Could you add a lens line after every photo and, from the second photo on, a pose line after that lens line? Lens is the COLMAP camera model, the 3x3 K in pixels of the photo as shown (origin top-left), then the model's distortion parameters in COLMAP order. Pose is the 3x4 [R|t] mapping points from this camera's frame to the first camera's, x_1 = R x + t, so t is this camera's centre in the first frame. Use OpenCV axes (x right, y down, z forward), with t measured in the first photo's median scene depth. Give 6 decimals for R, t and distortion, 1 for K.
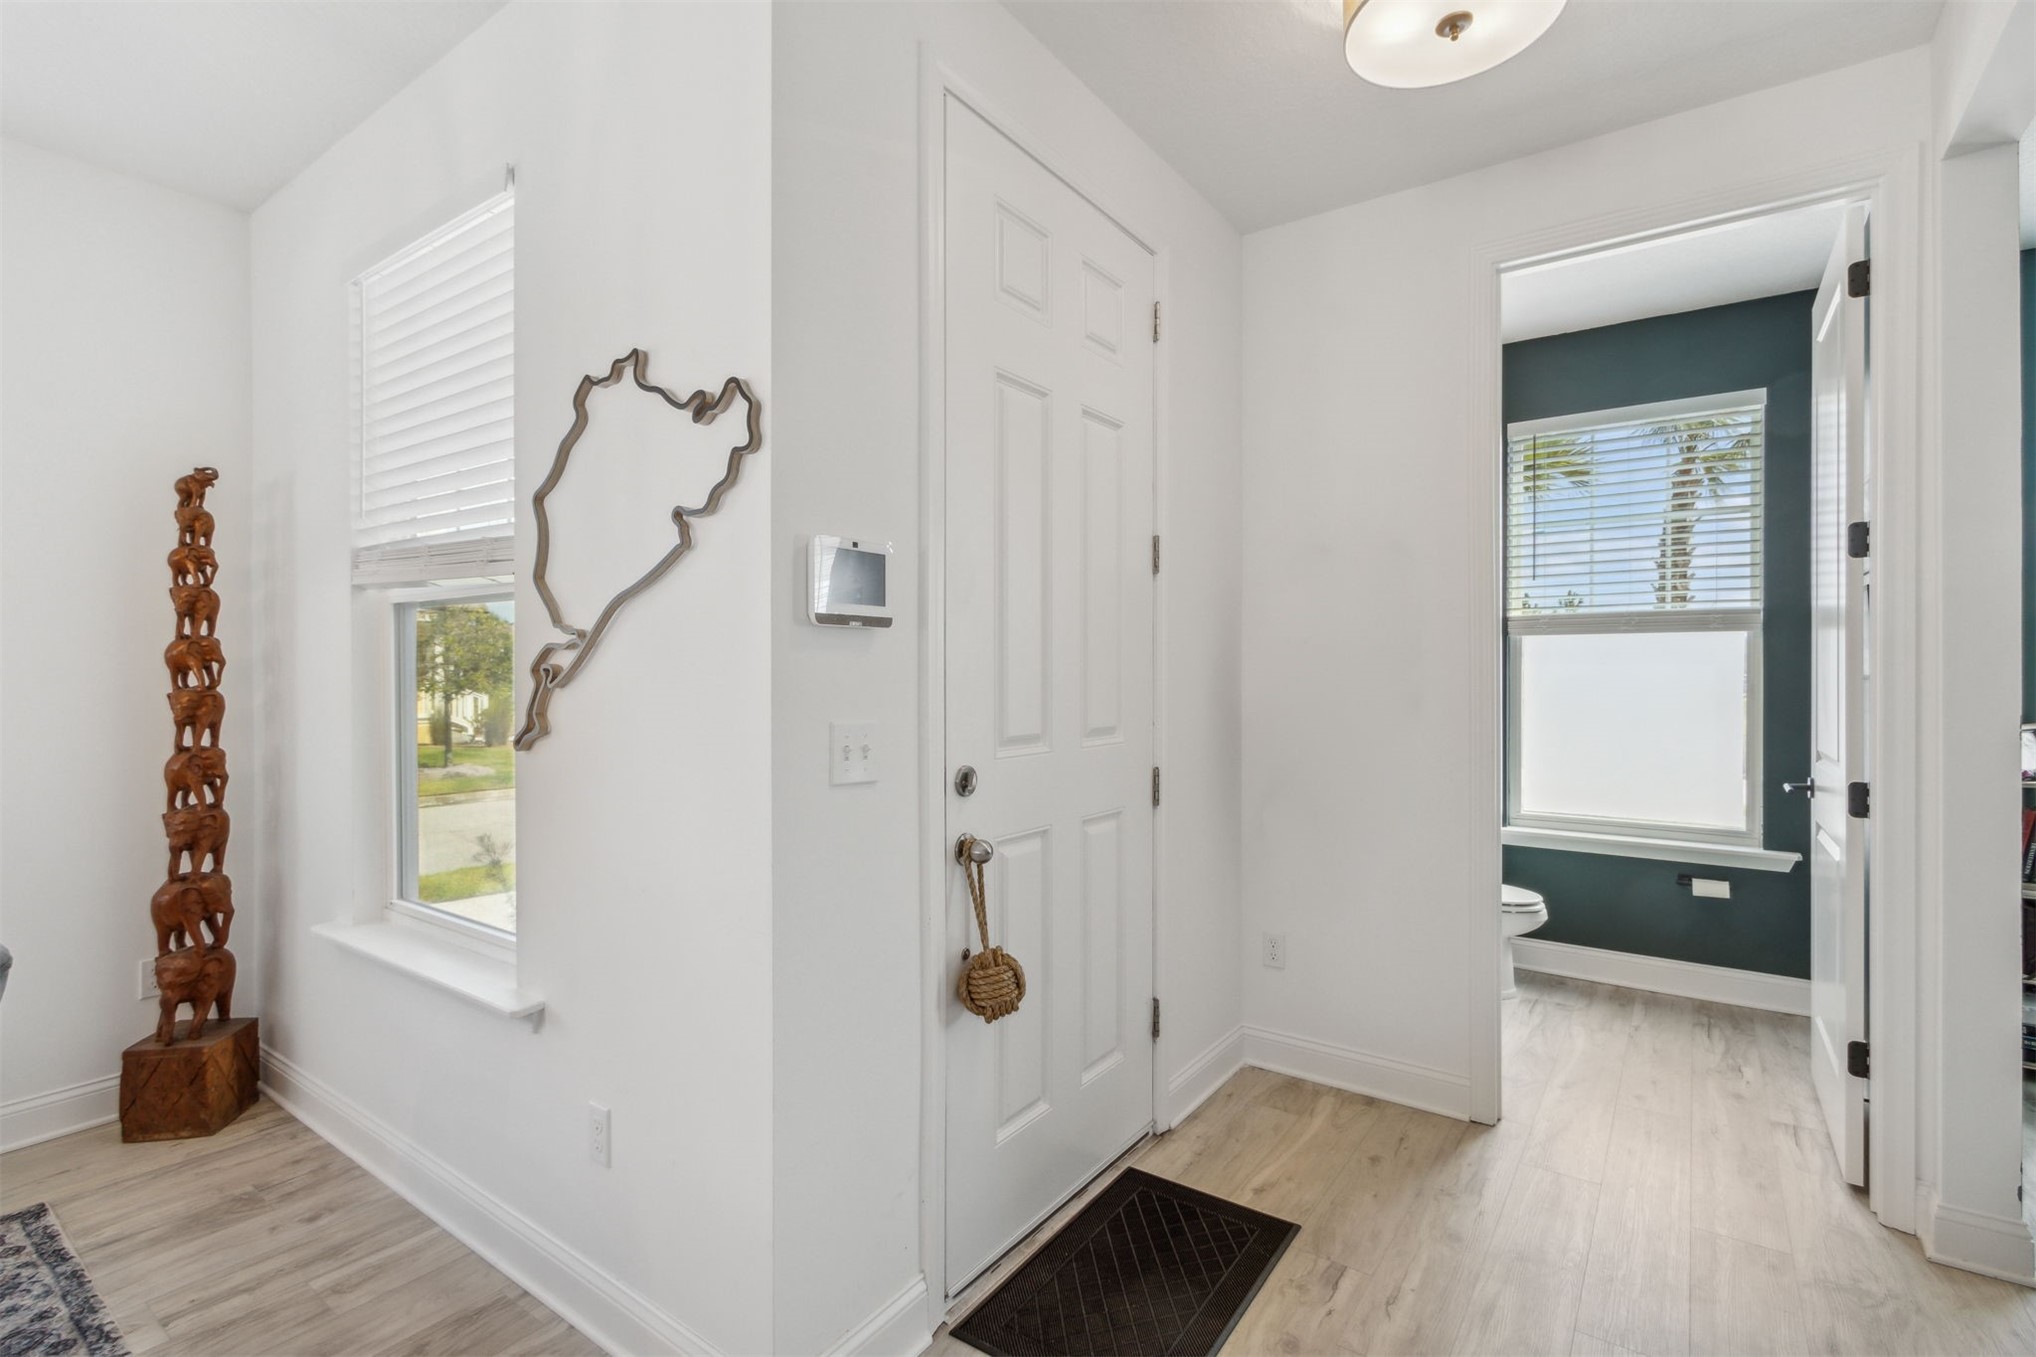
lens RADIAL K [[945.4, 0, 1018.0], [0, 945.4, 678.5], [0, 0, 1]] dist [0.000055, -0.000540]
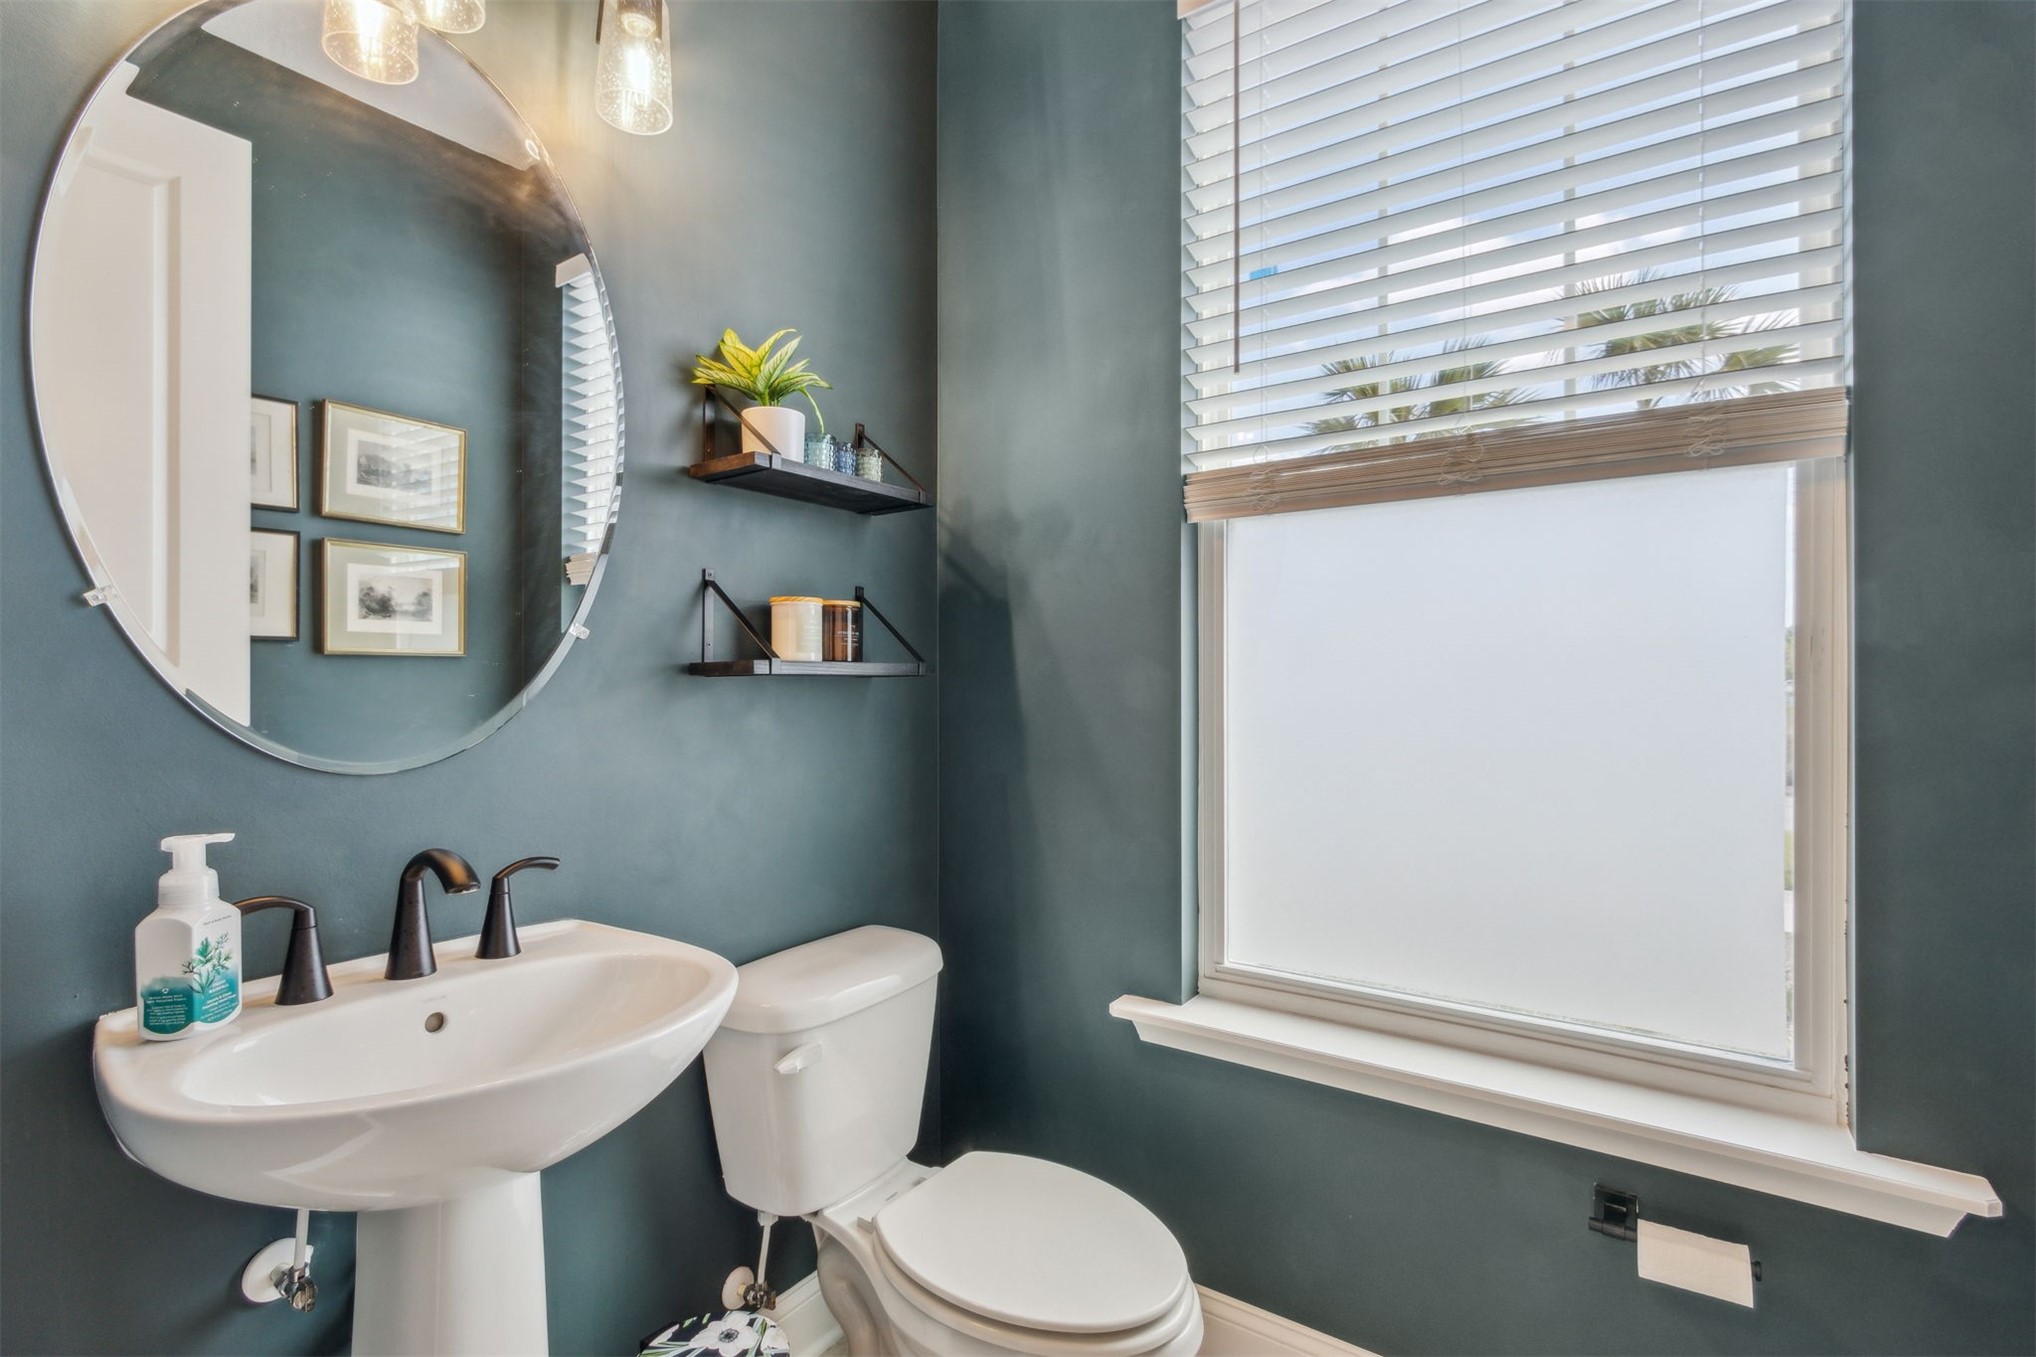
lens RADIAL K [[960.8, 0, 1006.3], [0, 960.8, 665.2], [0, 0, 1]] dist [0.000572, -0.000625]
pose [[0.999717, -0.001468, -0.023732, 0.736634], [0.001172, 0.999921, -0.012496, 0.032345], [0.023749, 0.012465, 0.999640, 0.964081]]
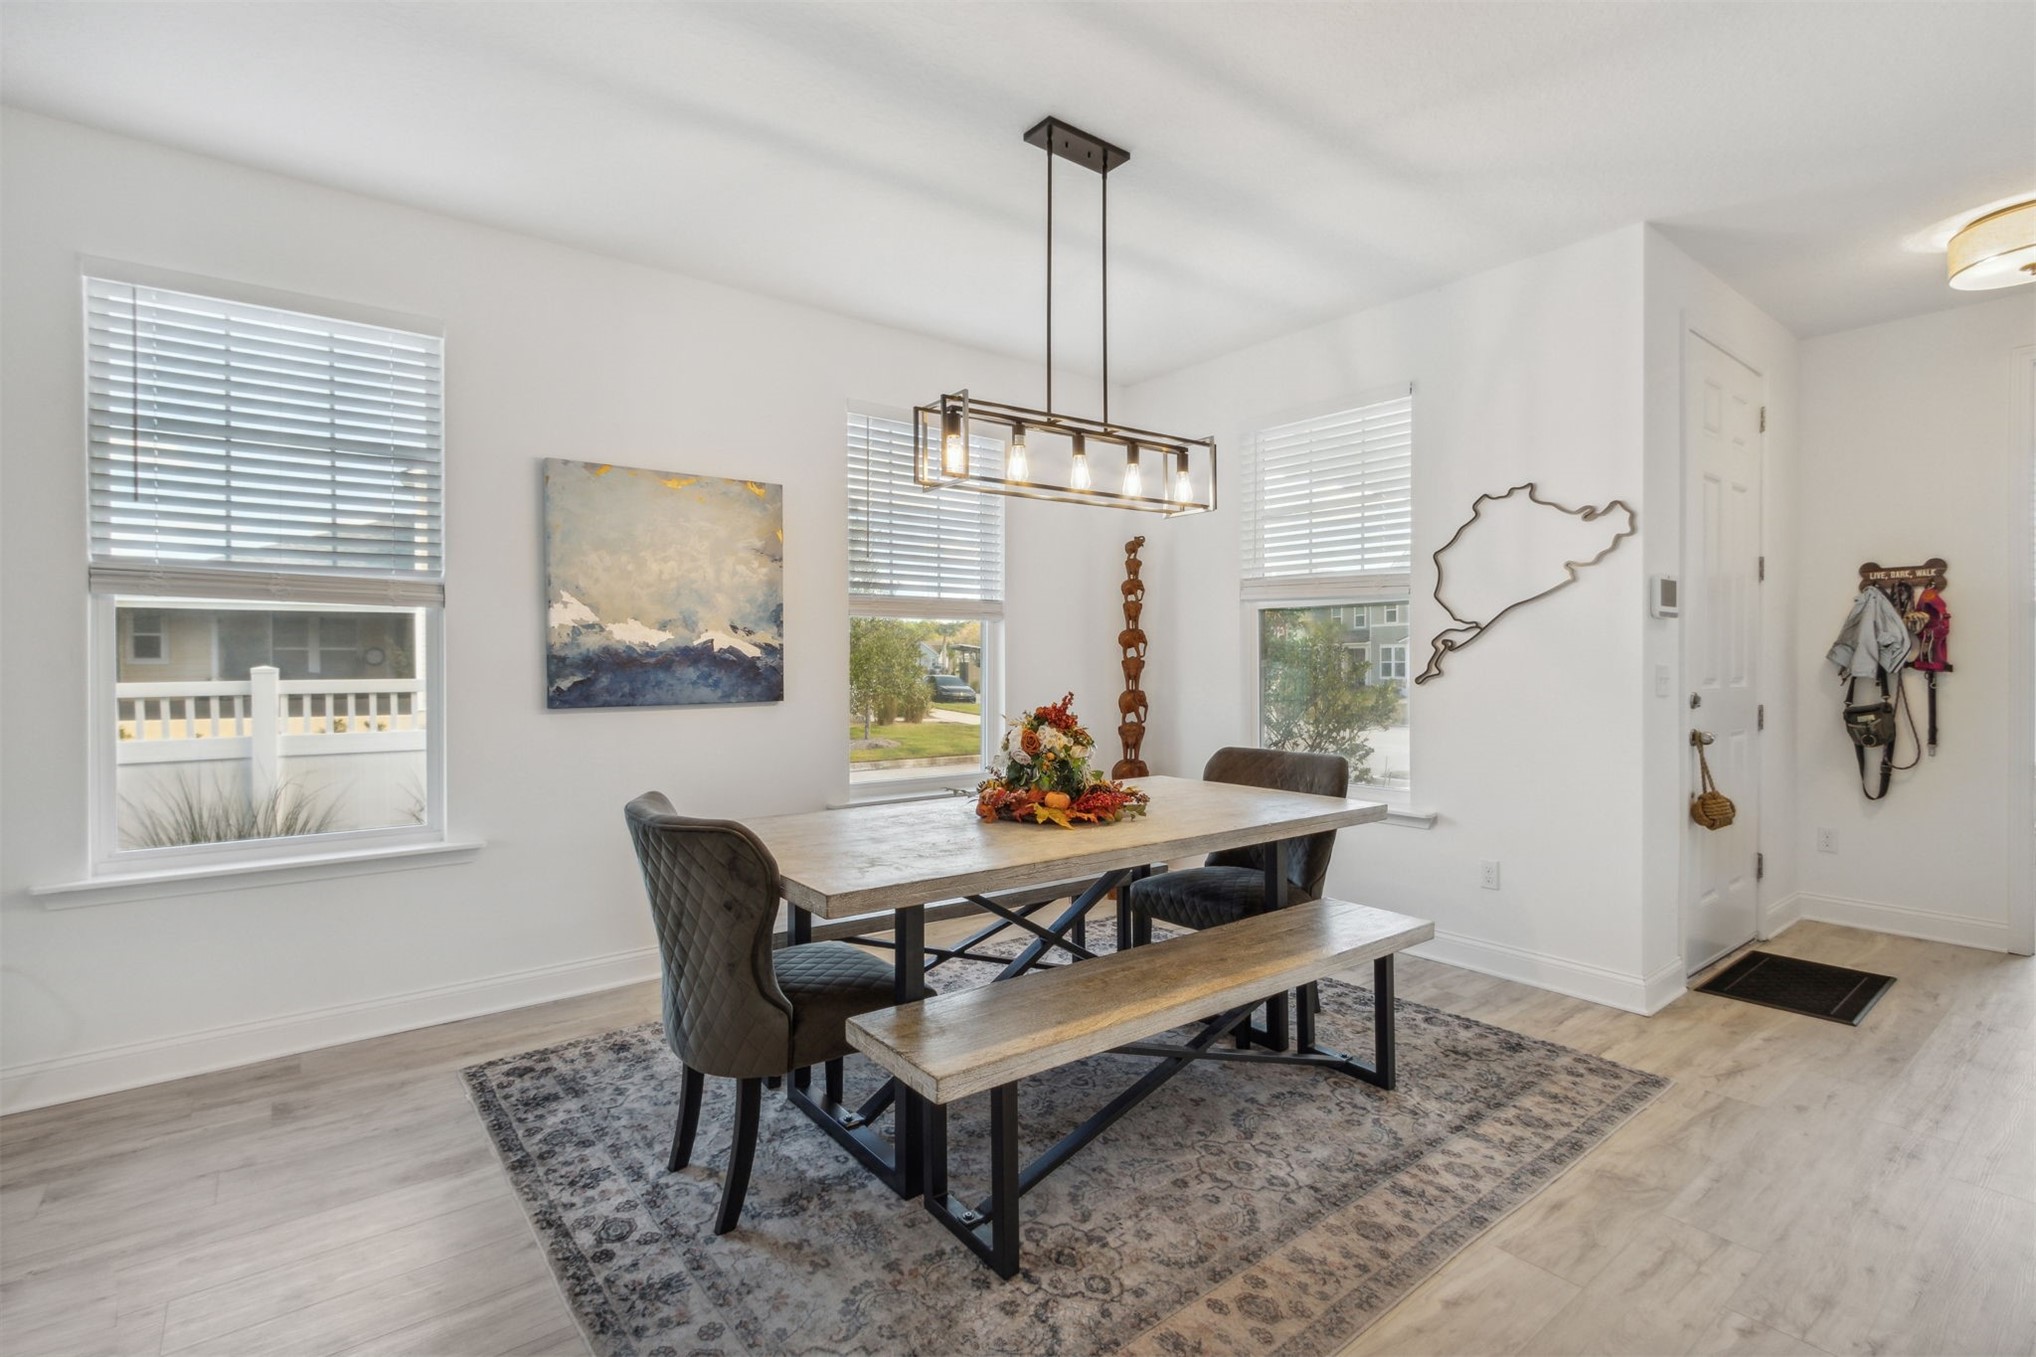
lens RADIAL K [[945.4, 0, 1018.0], [0, 945.4, 678.5], [0, 0, 1]] dist [0.000055, -0.000540]
pose [[0.959216, 0.004285, -0.282641, -0.611908], [-0.002028, 0.999964, 0.008277, 0.039697], [0.282666, -0.007366, 0.959190, -0.874769]]
